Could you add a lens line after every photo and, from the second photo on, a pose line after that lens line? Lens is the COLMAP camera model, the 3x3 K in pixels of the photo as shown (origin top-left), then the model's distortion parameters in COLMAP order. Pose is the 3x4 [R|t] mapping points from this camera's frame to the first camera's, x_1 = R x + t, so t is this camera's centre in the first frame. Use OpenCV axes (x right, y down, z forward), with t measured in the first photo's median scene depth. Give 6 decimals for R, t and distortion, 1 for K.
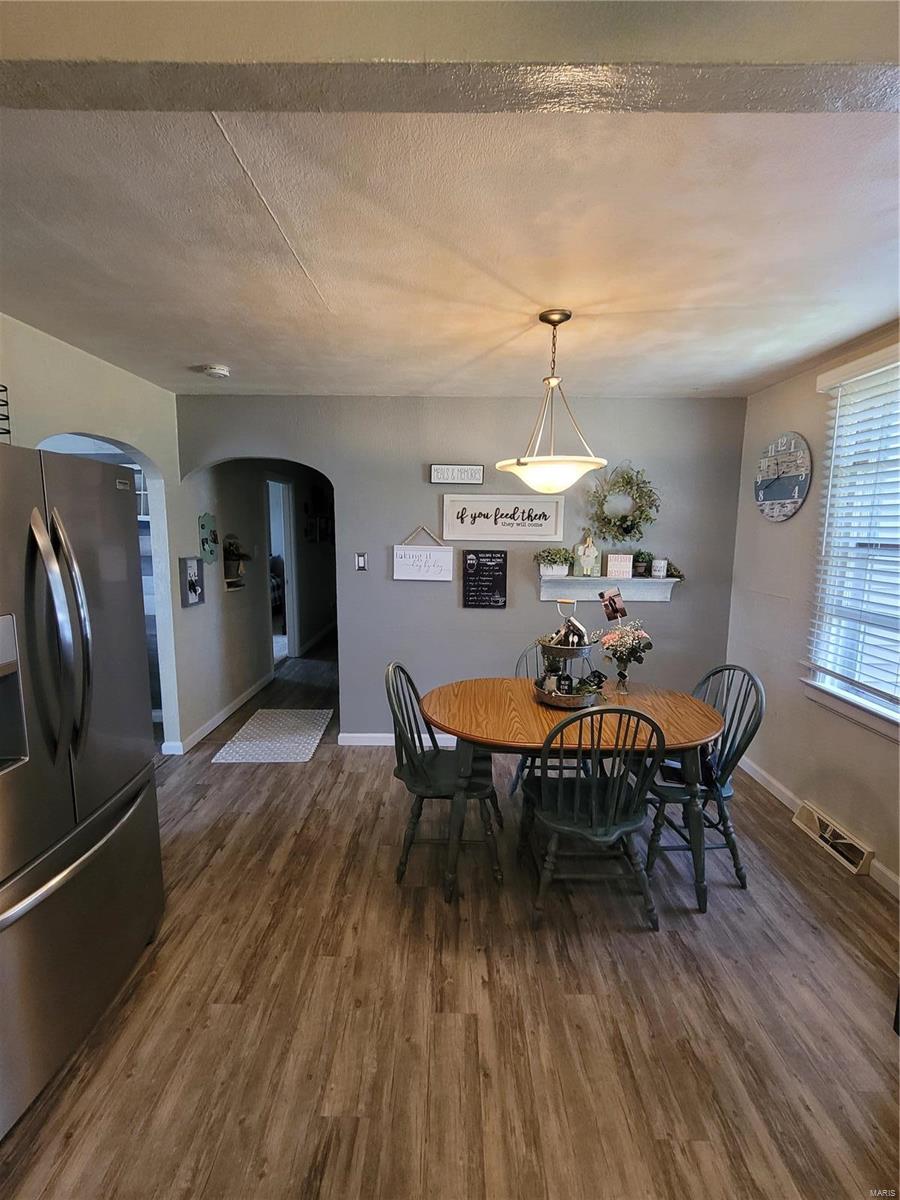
lens RADIAL K [[488.4, 0, 459.9], [0, 488.4, 607.4], [0, 0, 1]] dist [0.001764, -0.001358]
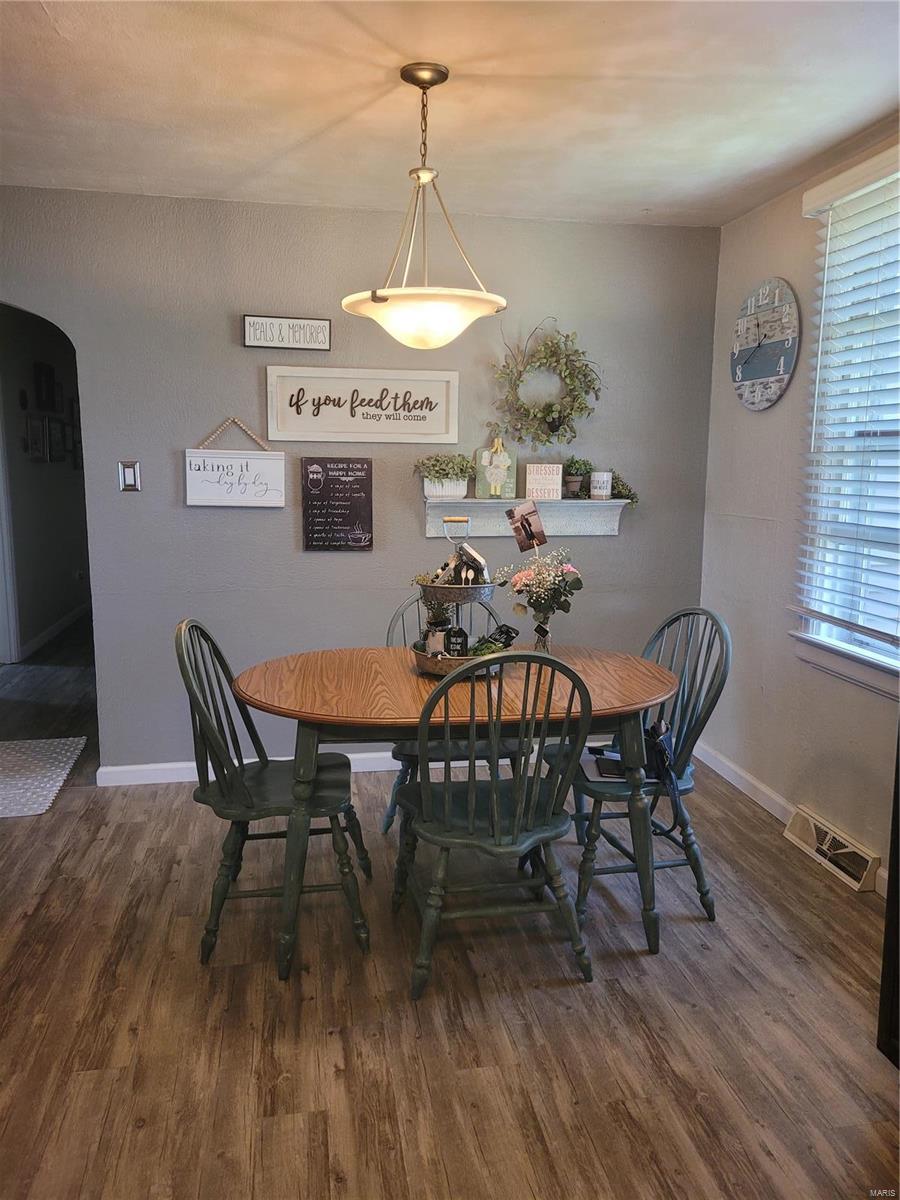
lens RADIAL K [[808.8, 0, 439.3], [0, 808.8, 593.8], [0, 0, 1]] dist [0.036777, -0.009447]
pose [[0.986649, -0.024649, 0.160983, 0.016036], [0.022287, 0.999616, 0.016464, 0.073370], [-0.161327, -0.012656, 0.986820, -0.086859]]
